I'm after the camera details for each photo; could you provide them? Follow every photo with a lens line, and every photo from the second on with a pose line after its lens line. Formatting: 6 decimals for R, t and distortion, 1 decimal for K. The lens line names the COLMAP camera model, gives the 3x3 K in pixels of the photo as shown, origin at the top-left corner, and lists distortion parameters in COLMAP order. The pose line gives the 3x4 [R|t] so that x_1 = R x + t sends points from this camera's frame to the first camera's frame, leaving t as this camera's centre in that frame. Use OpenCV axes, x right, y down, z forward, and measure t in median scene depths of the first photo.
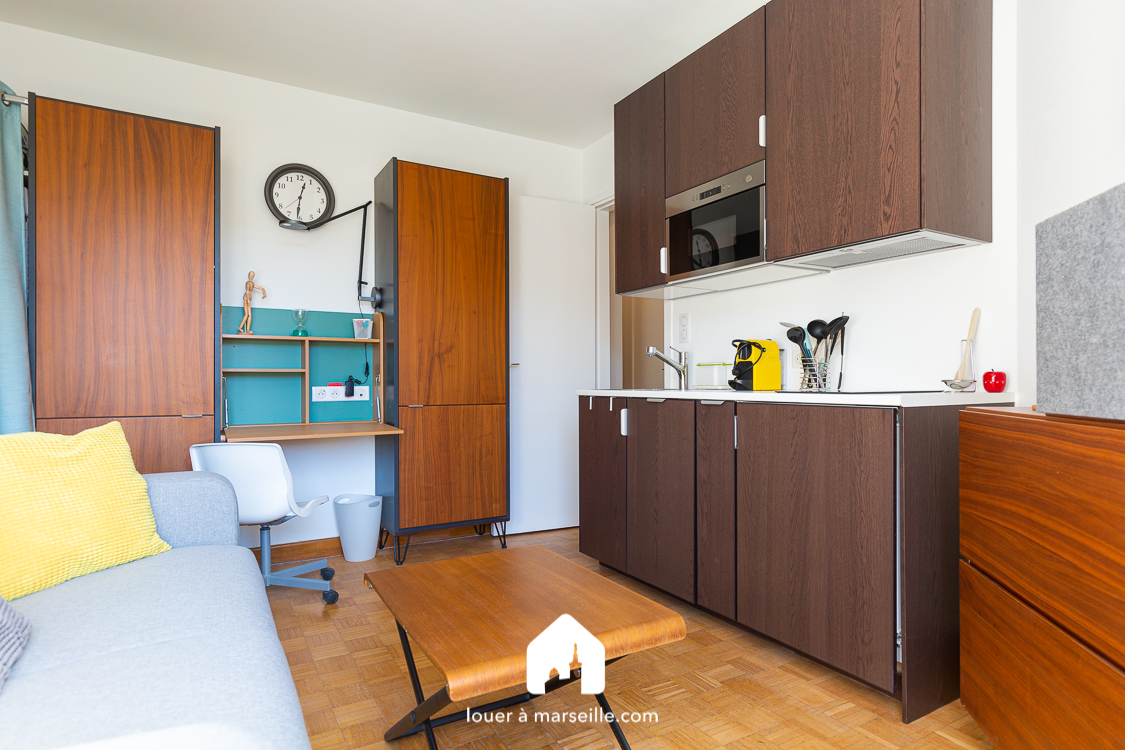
lens RADIAL K [[624.8, 0, 562.5], [0, 624.8, 375.0], [0, 0, 1]] dist [0.002869, 0.000197]
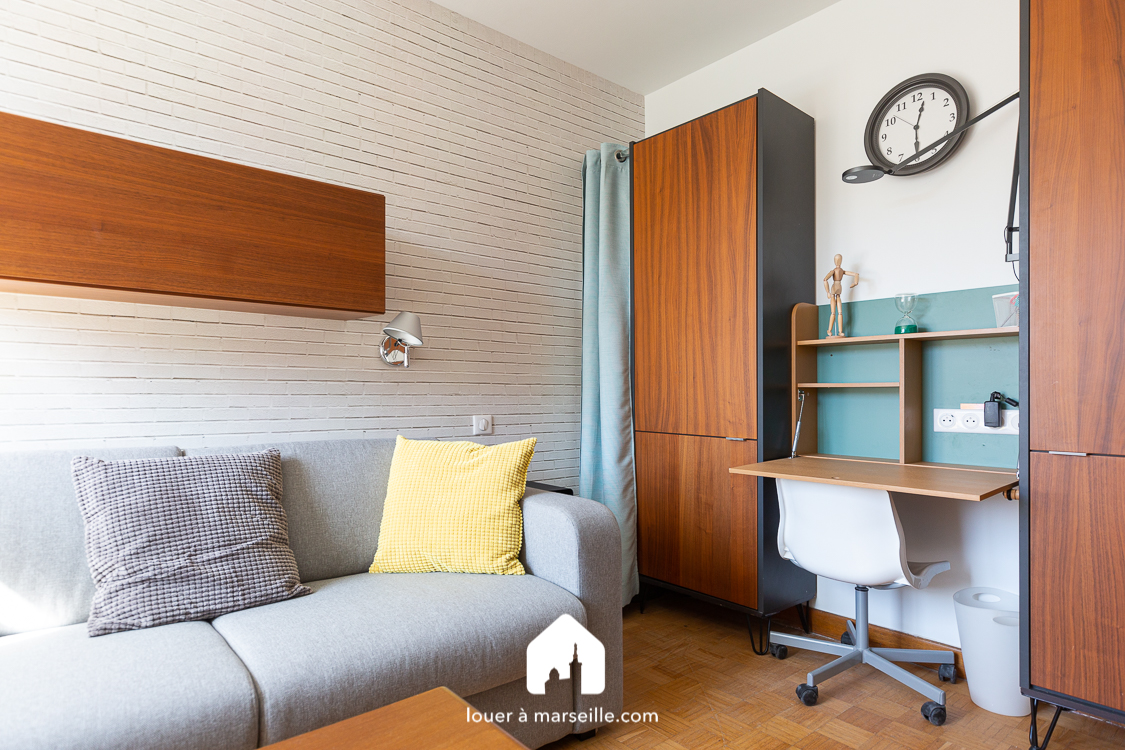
lens RADIAL K [[625.9, 0, 562.8], [0, 625.9, 390.9], [0, 0, 1]] dist [0.002159, 0.000110]
pose [[0.168230, 0.002819, -0.985744, 0.248127], [0.012293, 0.999912, 0.004958, -0.009758], [0.985671, -0.012951, 0.168180, 0.689177]]
